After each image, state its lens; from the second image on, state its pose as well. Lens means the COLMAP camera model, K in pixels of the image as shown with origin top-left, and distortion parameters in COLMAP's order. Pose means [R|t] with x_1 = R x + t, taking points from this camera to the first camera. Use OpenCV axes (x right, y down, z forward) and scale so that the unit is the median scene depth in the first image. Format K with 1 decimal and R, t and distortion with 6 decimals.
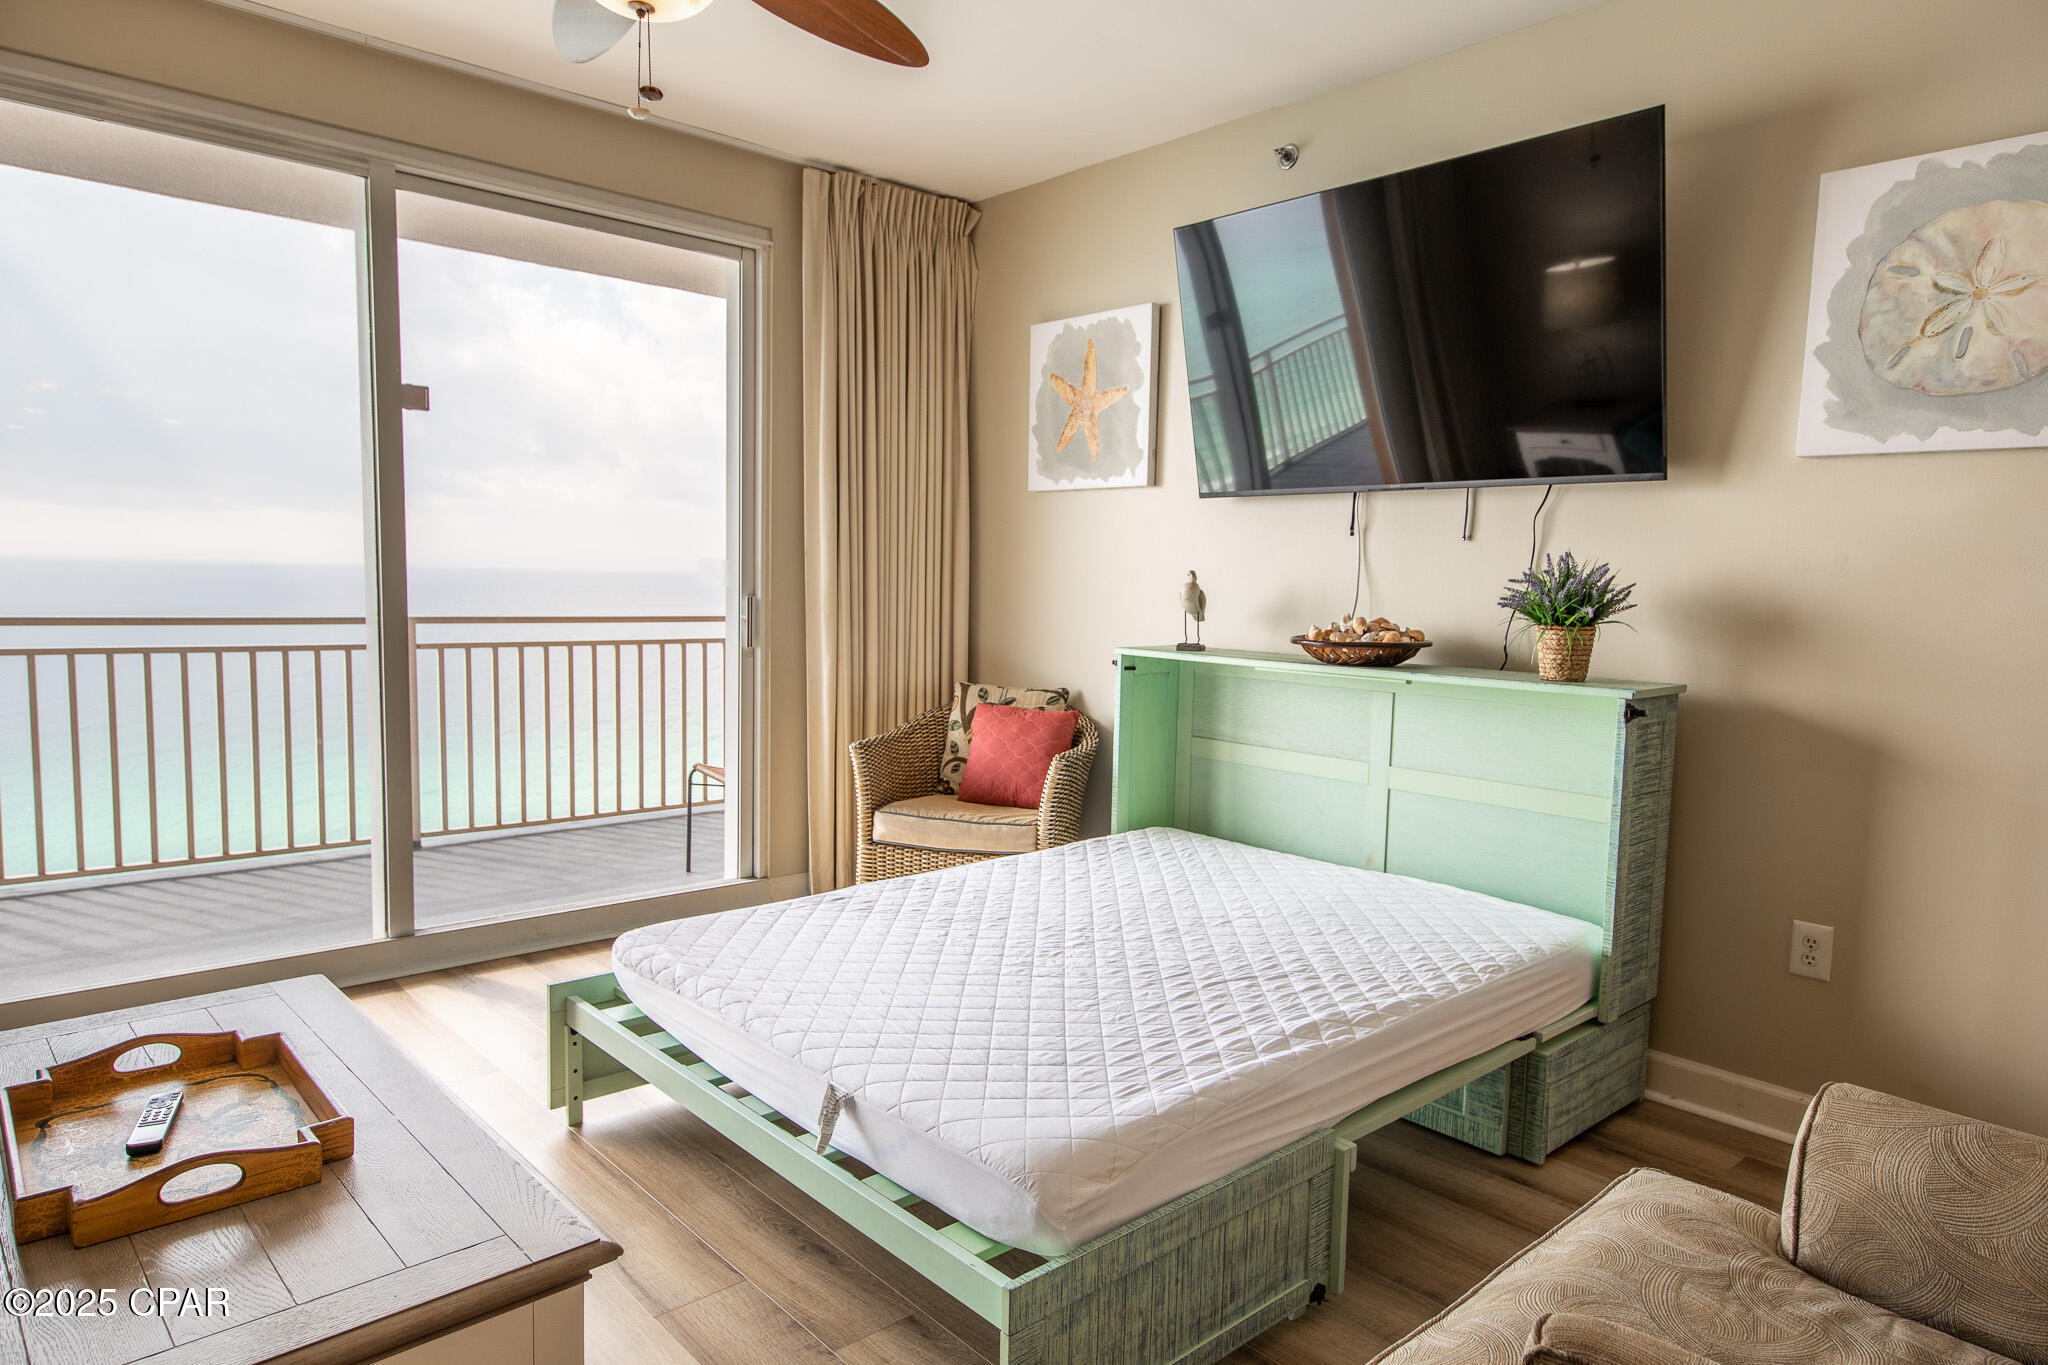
lens RADIAL K [[1220.6, 0, 1024.0], [0, 1220.6, 682.5], [0, 0, 1]] dist [0.012130, -0.003114]
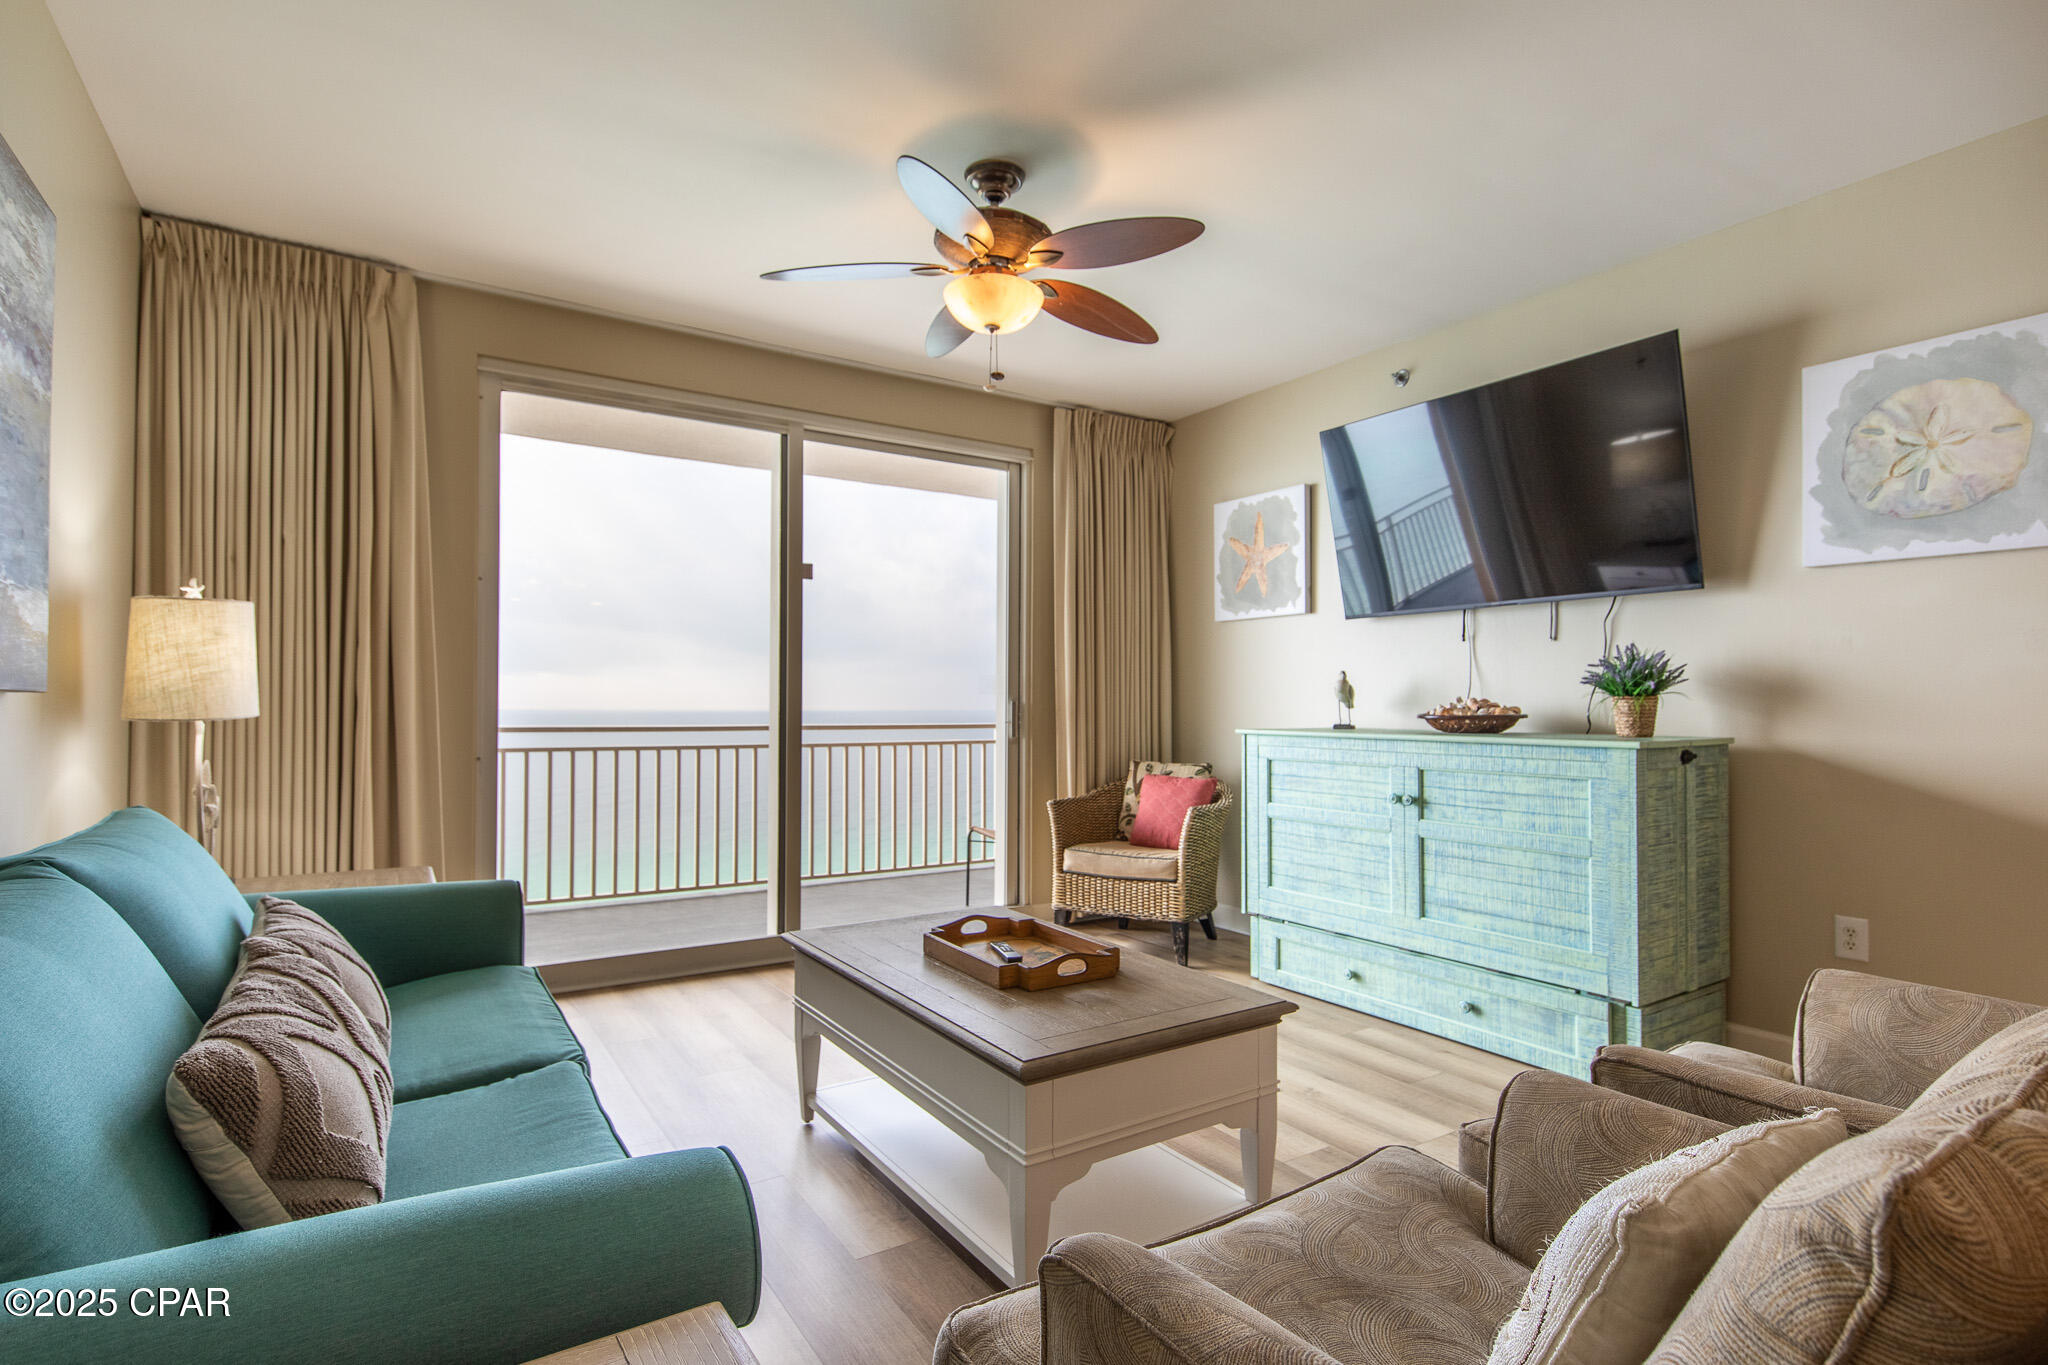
lens RADIAL K [[993.4, 0, 1024.0], [0, 993.4, 682.5], [0, 0, 1]] dist [0.014798, -0.015478]
pose [[0.987024, -0.023309, -0.158873, -0.043062], [0.004849, 0.993283, -0.115609, 0.053965], [0.160500, 0.113339, 0.980507, -0.168895]]
